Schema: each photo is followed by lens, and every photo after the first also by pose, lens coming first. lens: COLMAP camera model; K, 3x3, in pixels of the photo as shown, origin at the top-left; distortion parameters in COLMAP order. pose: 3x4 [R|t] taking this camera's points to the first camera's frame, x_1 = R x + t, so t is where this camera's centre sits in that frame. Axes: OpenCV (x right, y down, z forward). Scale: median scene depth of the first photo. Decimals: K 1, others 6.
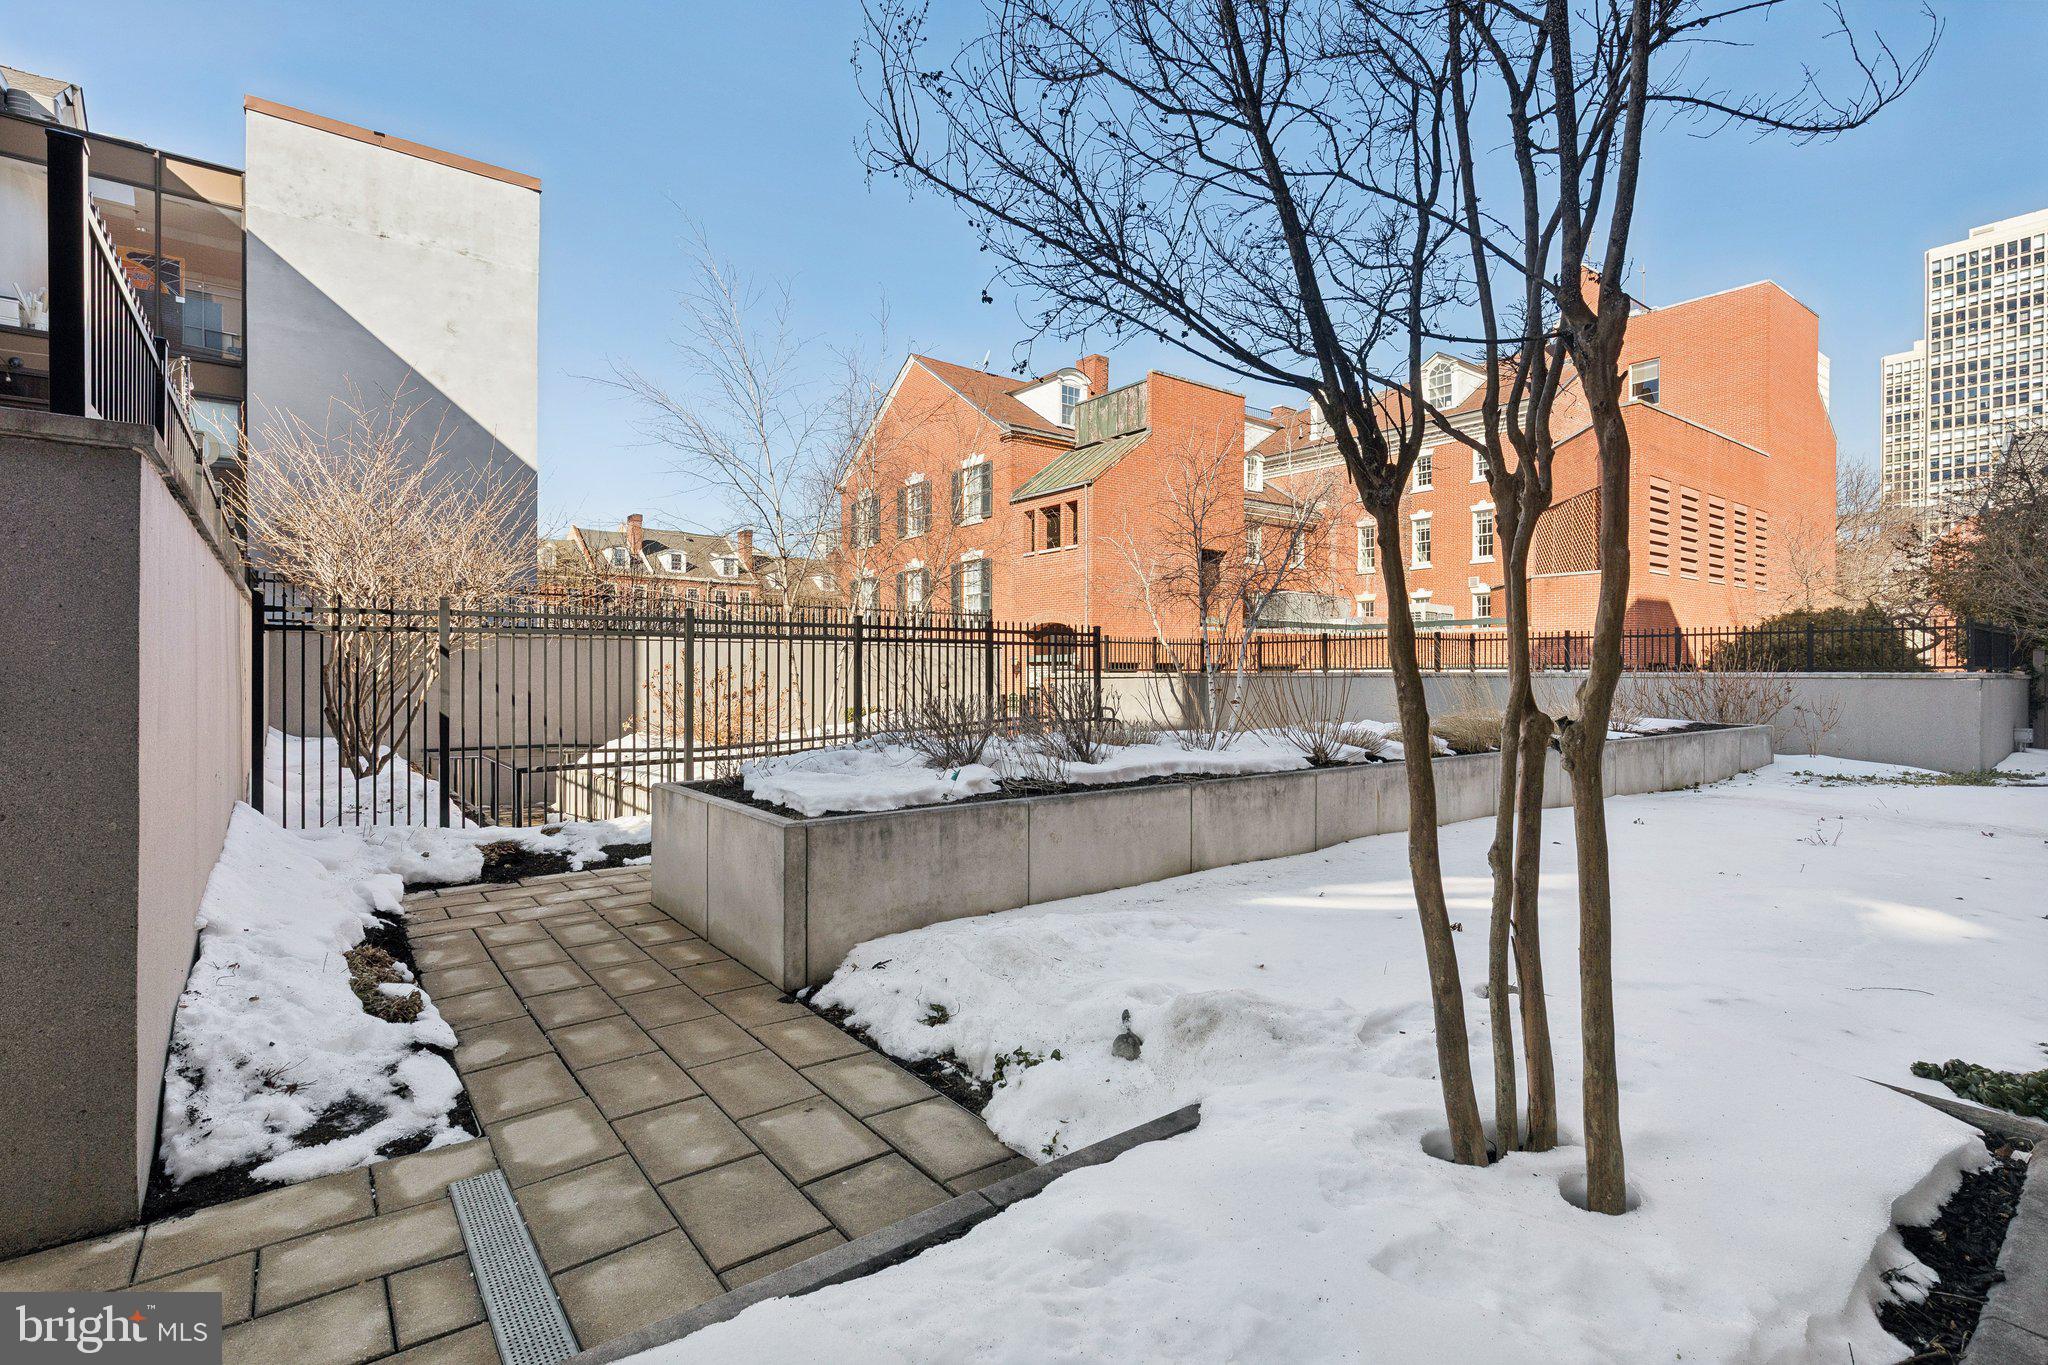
lens RADIAL K [[936.8, 0, 1024.0], [0, 936.8, 682.5], [0, 0, 1]] dist [-0.000682, -0.000070]
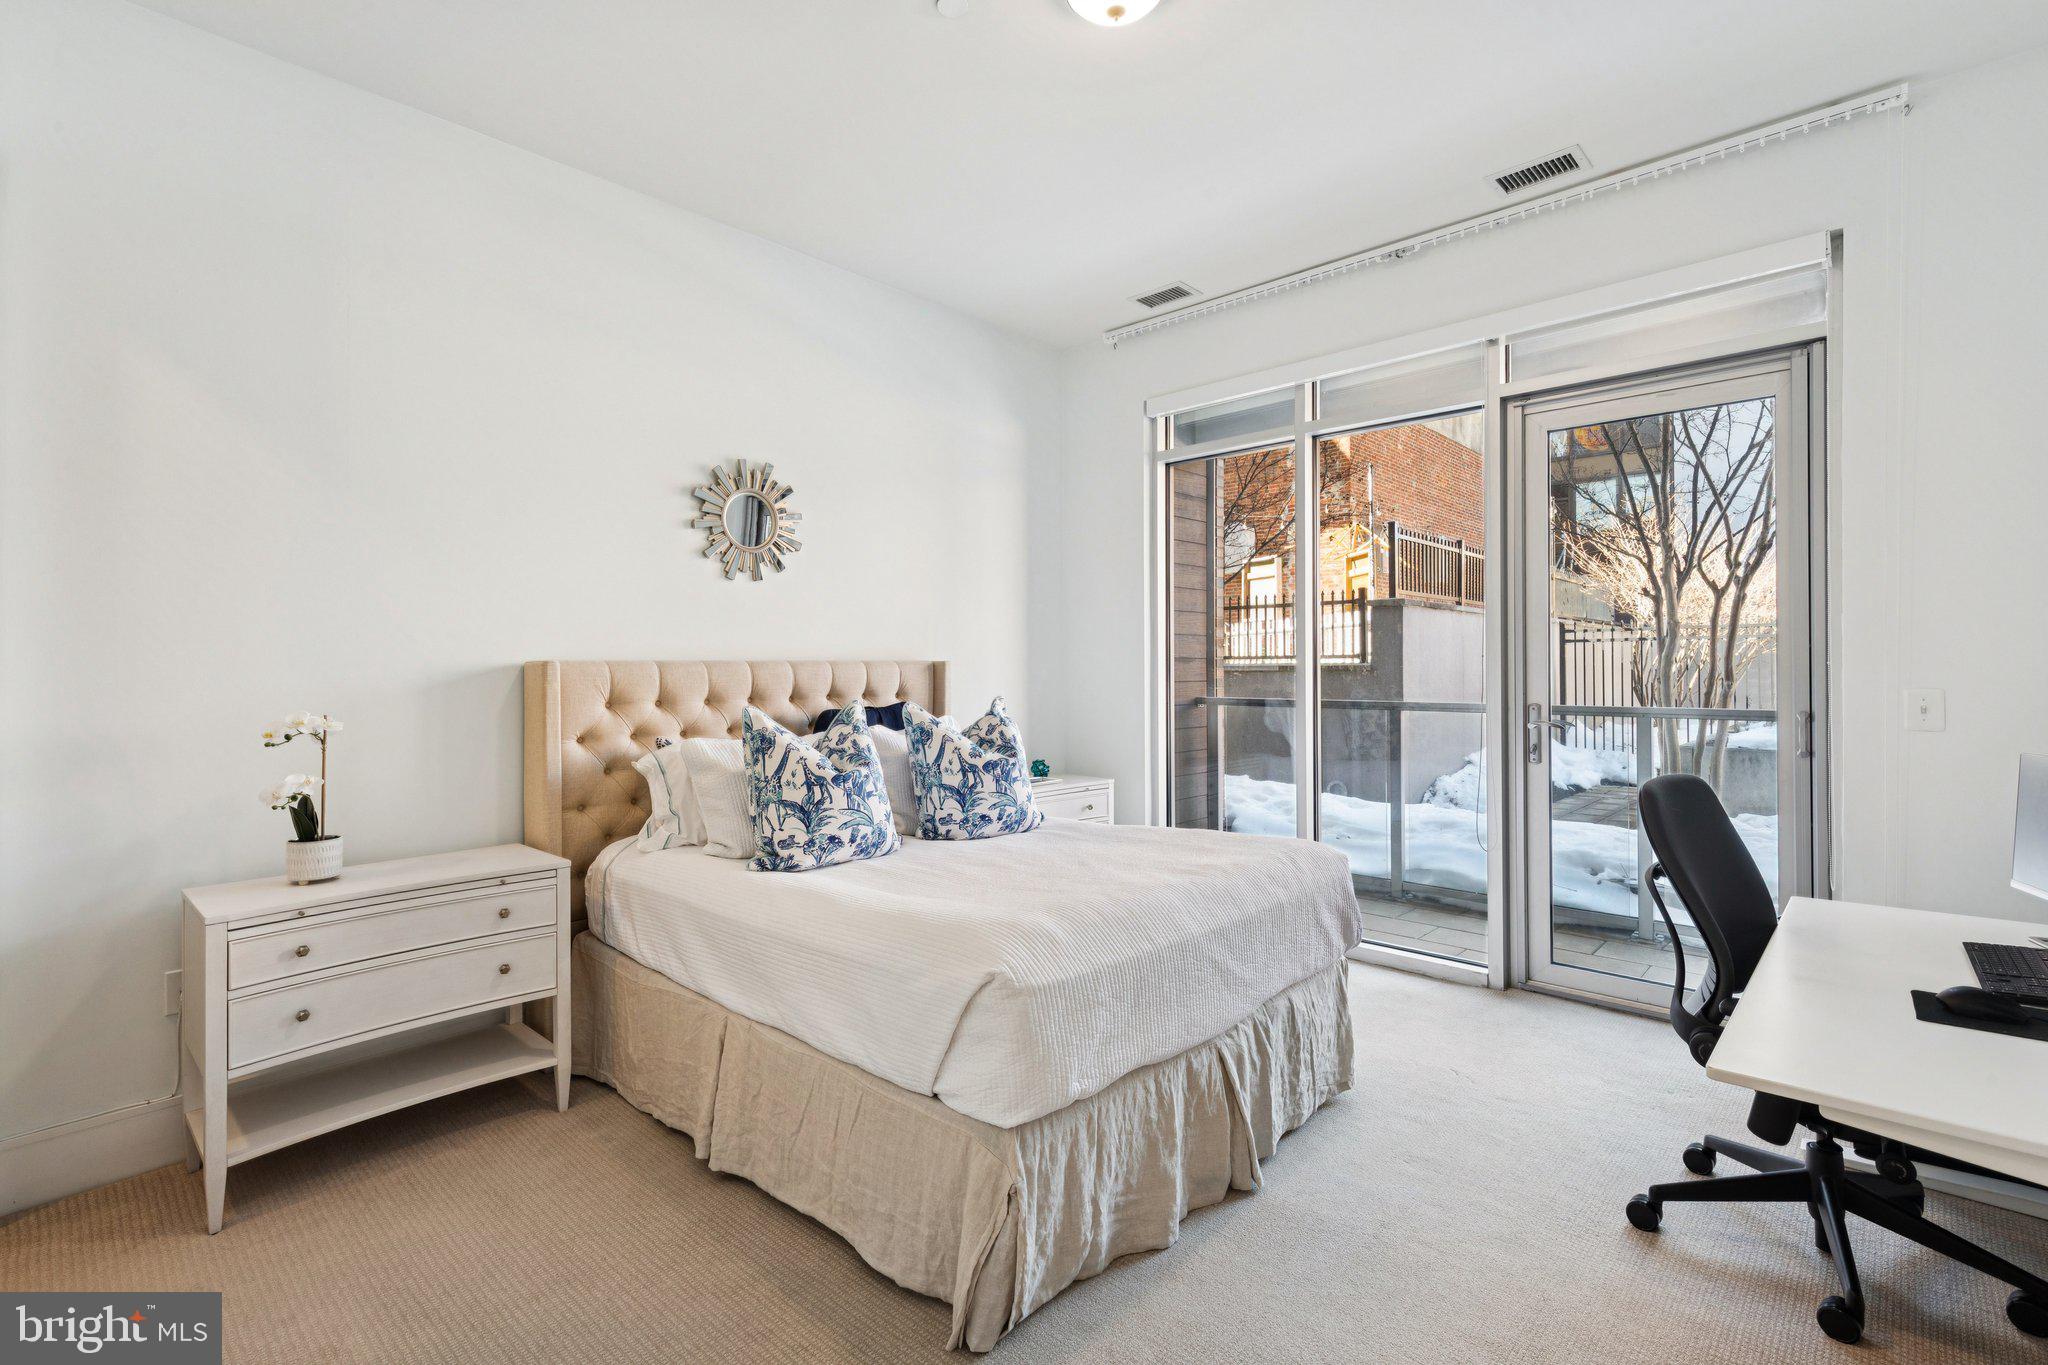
lens RADIAL K [[936.8, 0, 1024.0], [0, 936.8, 682.5], [0, 0, 1]] dist [-0.000682, -0.000070]
pose [[0.131007, 0.017494, -0.991227, 1.063705], [-0.005681, 0.999841, 0.016895, -0.000165], [0.991365, 0.003417, 0.131085, -0.400180]]
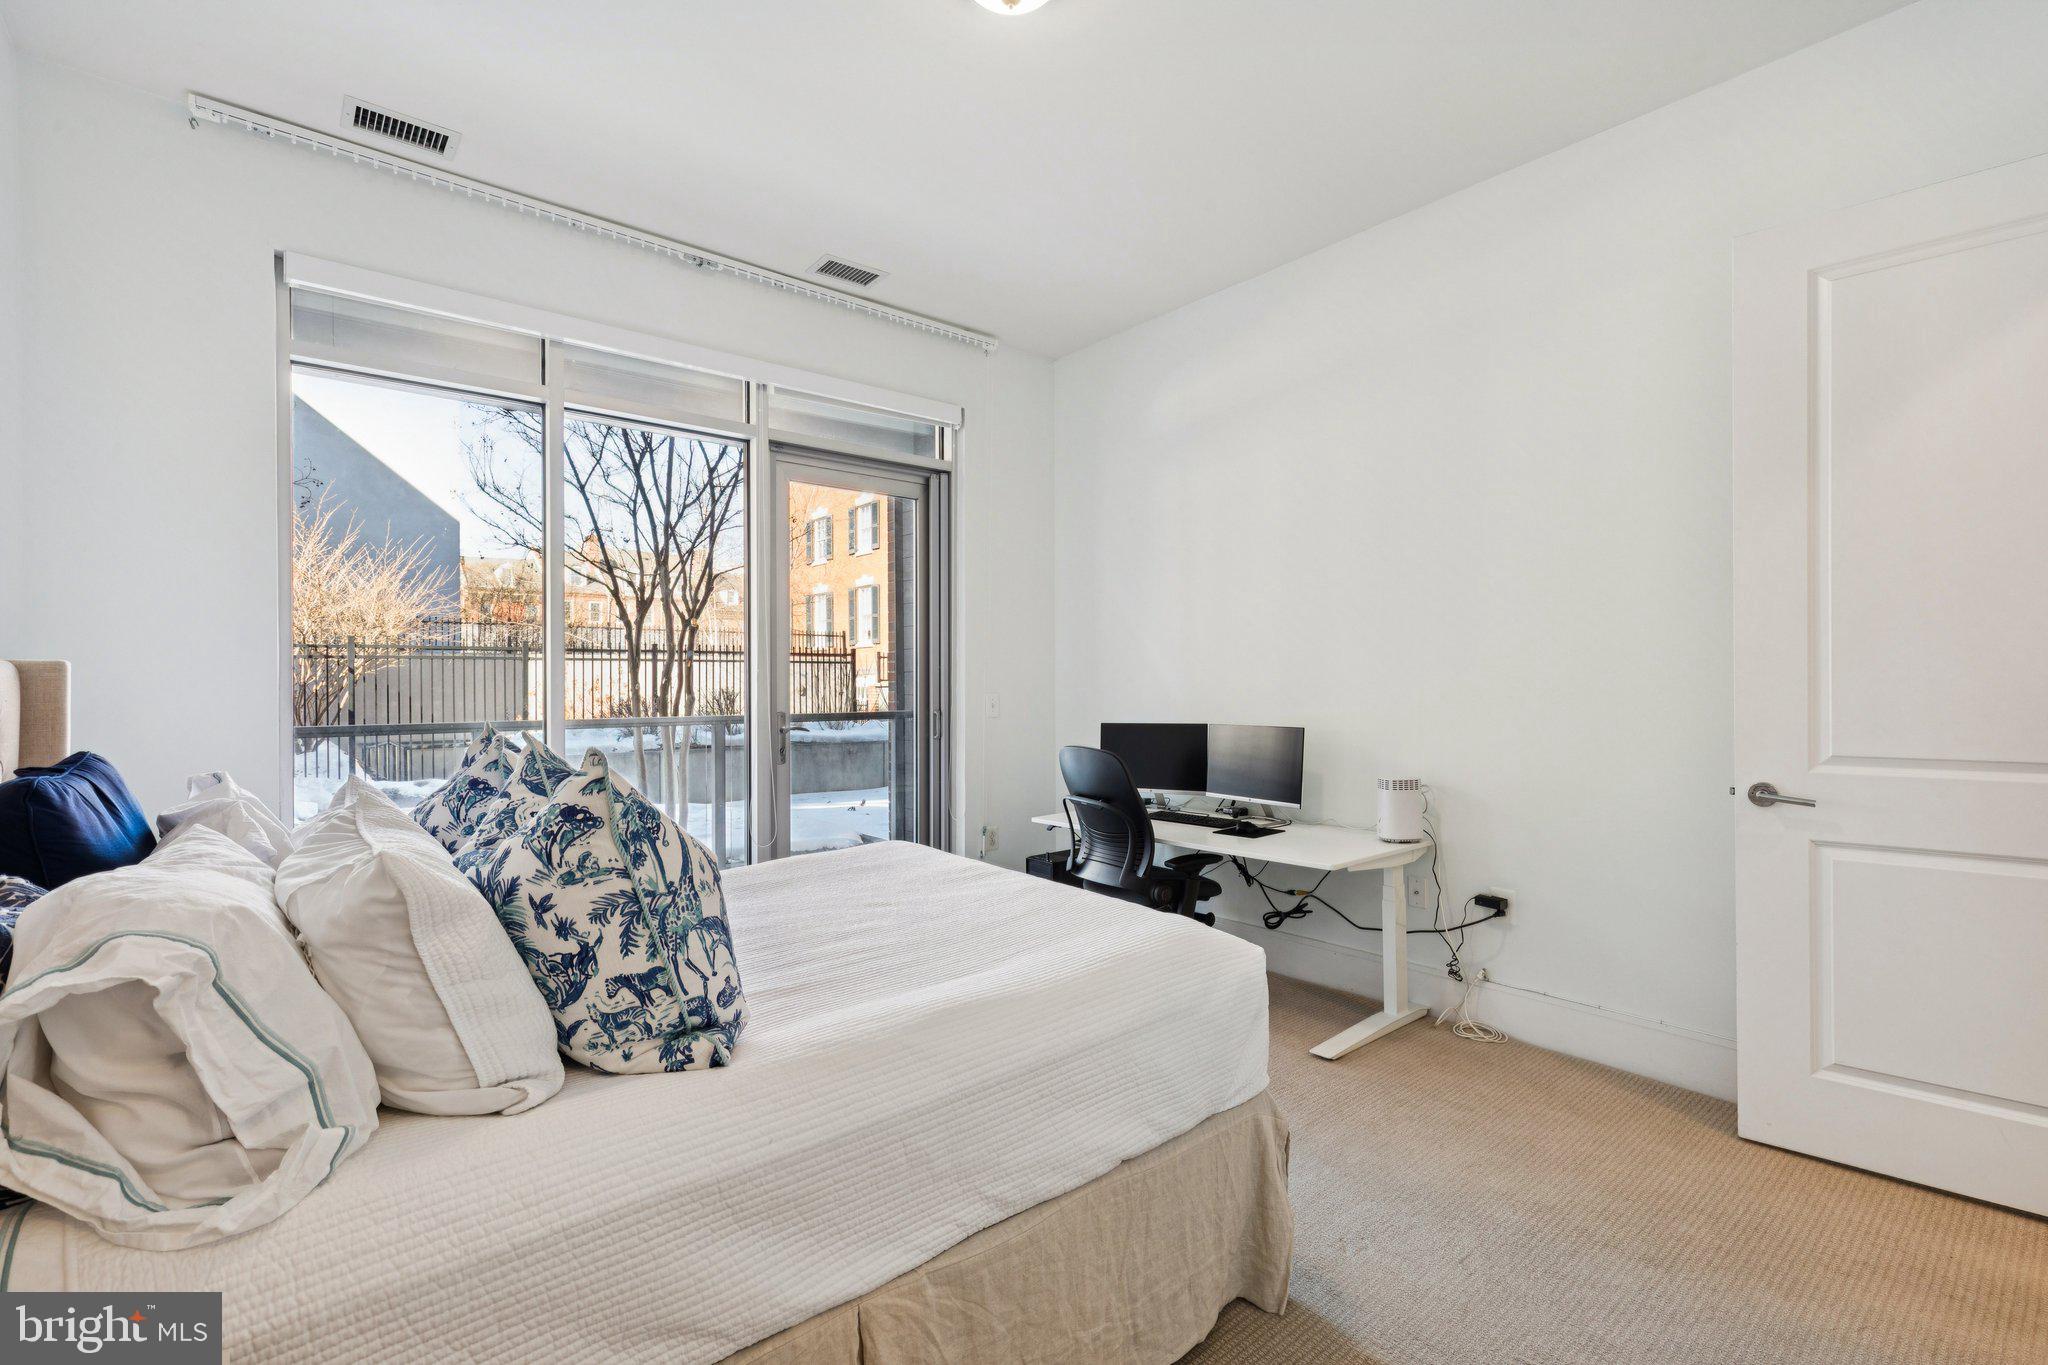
lens RADIAL K [[952.4, 0, 1024.0], [0, 952.4, 682.5], [0, 0, 1]] dist [0.070269, 0.000203]
pose [[0.999999, 0.001069, 0.000903, 0.599720], [-0.001060, 0.999946, -0.010335, 0.007000], [-0.000914, 0.010334, 0.999946, -0.776912]]
